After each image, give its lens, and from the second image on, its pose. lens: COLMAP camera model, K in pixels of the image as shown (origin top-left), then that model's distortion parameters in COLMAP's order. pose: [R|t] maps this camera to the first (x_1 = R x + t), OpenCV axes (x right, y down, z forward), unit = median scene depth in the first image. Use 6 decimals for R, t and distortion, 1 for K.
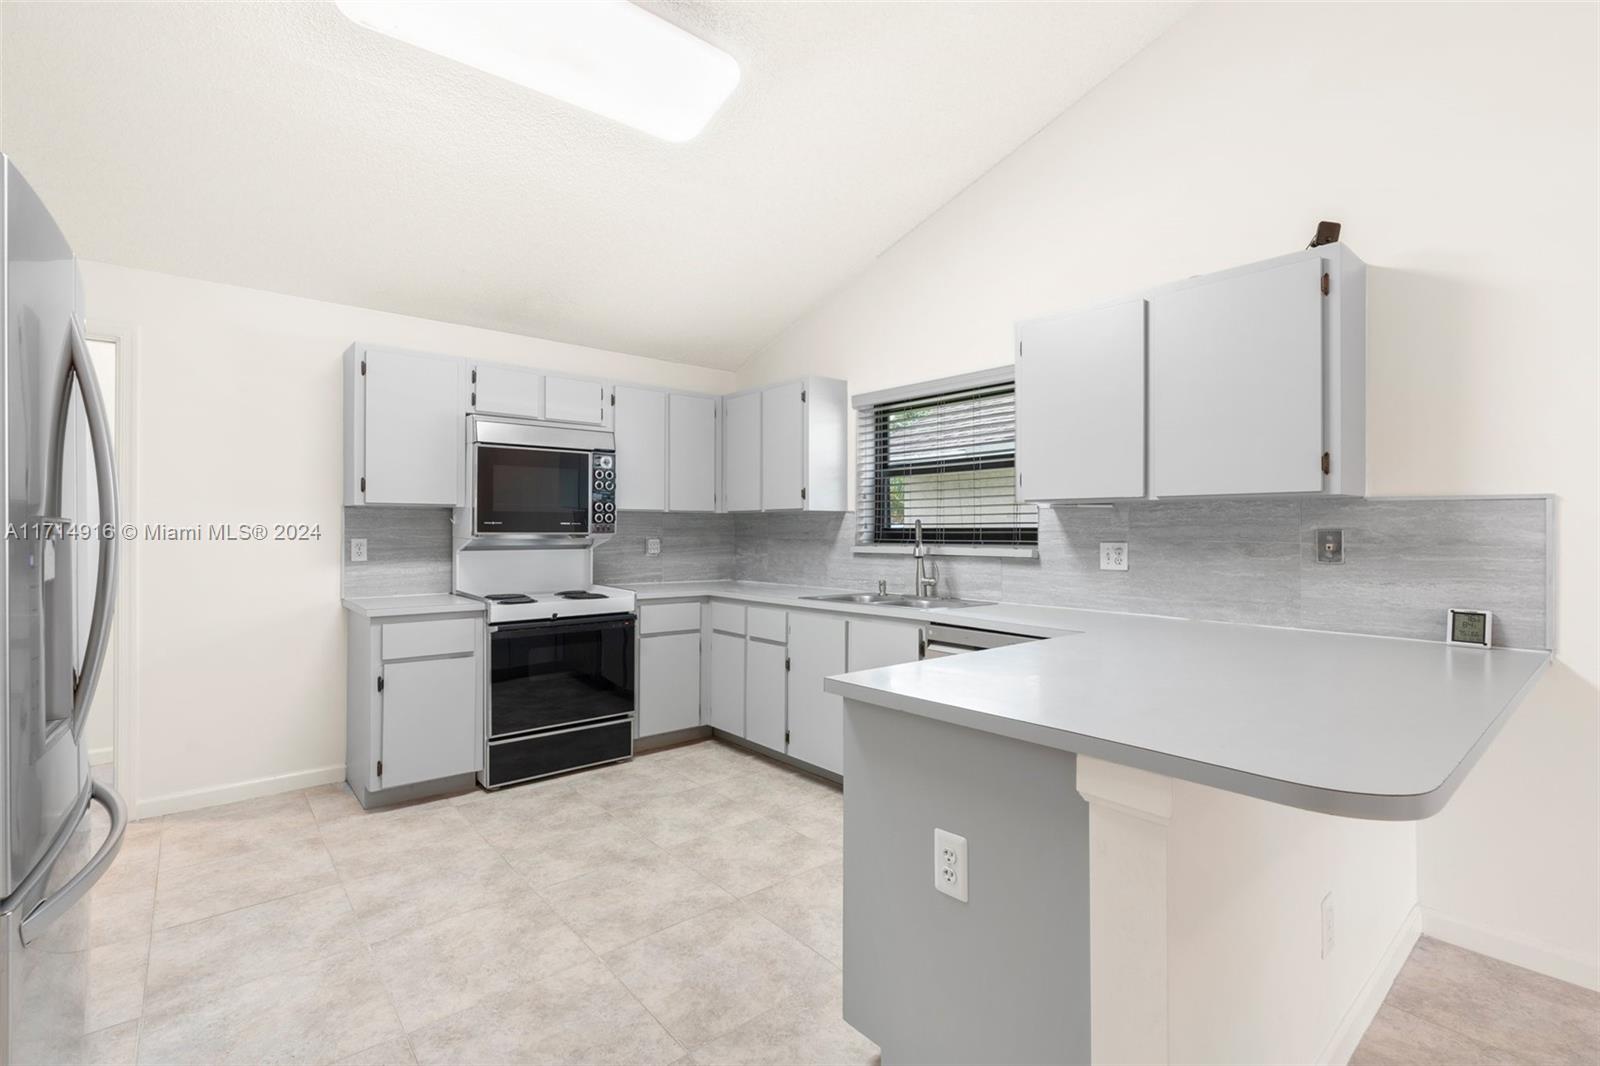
lens RADIAL K [[720.1, 0, 794.9], [0, 720.1, 525.3], [0, 0, 1]] dist [-0.007773, 0.001016]
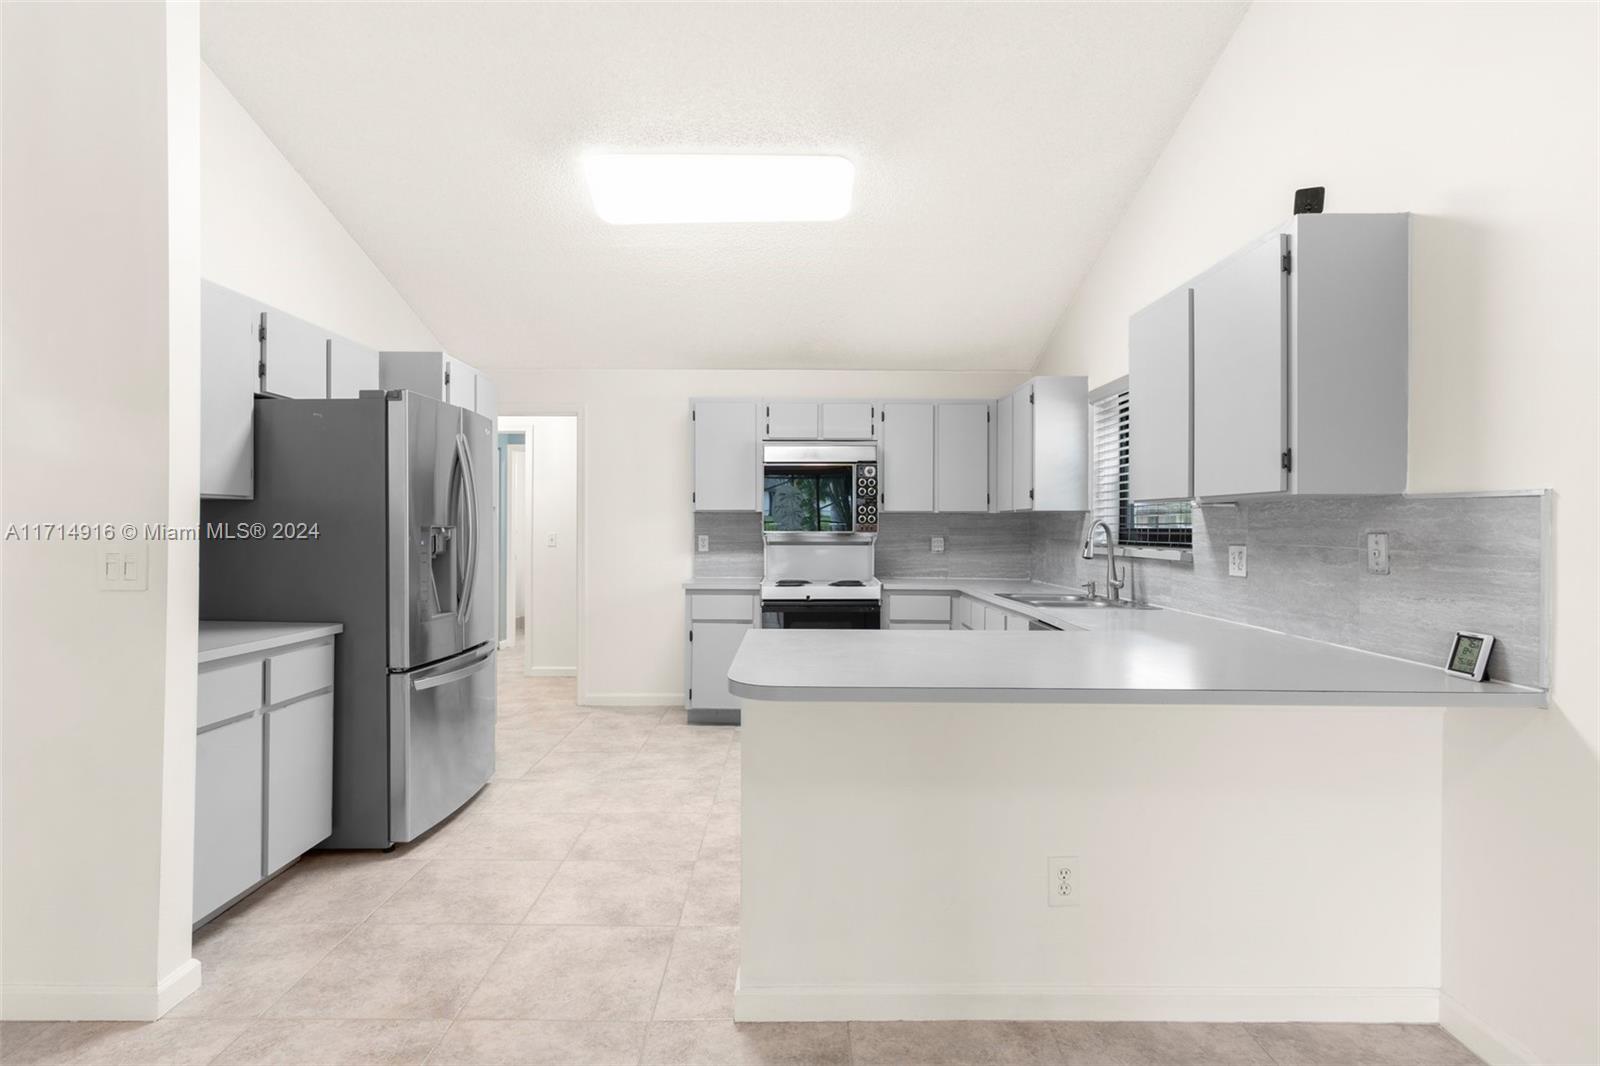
lens RADIAL K [[829.3, 0, 794.0], [0, 829.3, 527.4], [0, 0, 1]] dist [-0.008728, 0.001081]
pose [[0.765821, 0.001694, -0.643052, 0.660019], [0.002725, 0.999979, 0.005880, -0.006390], [0.643048, -0.006255, 0.765800, -0.144616]]
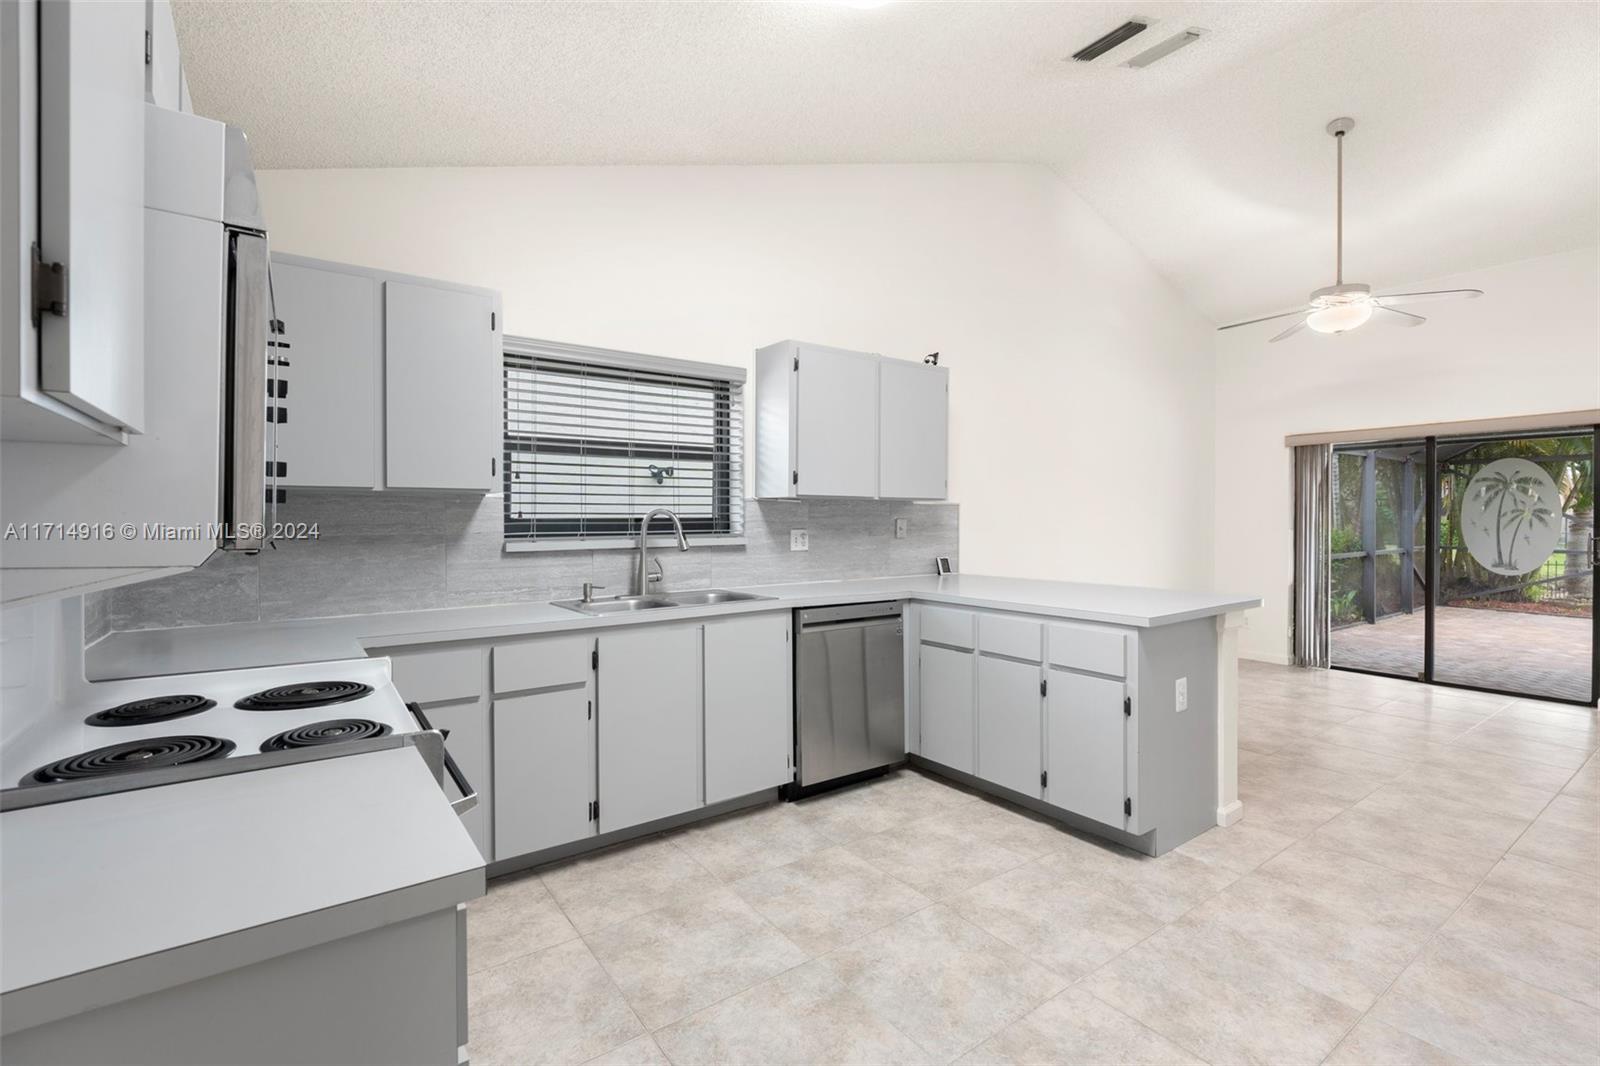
lens RADIAL K [[720.1, 0, 803.3], [0, 720.1, 525.0], [0, 0, 1]] dist [-0.007773, 0.001016]
pose [[0.072633, -0.011613, 0.997291, -0.820861], [-0.005389, 0.999913, 0.012036, 0.000449], [-0.997344, -0.006248, 0.072564, 0.867953]]
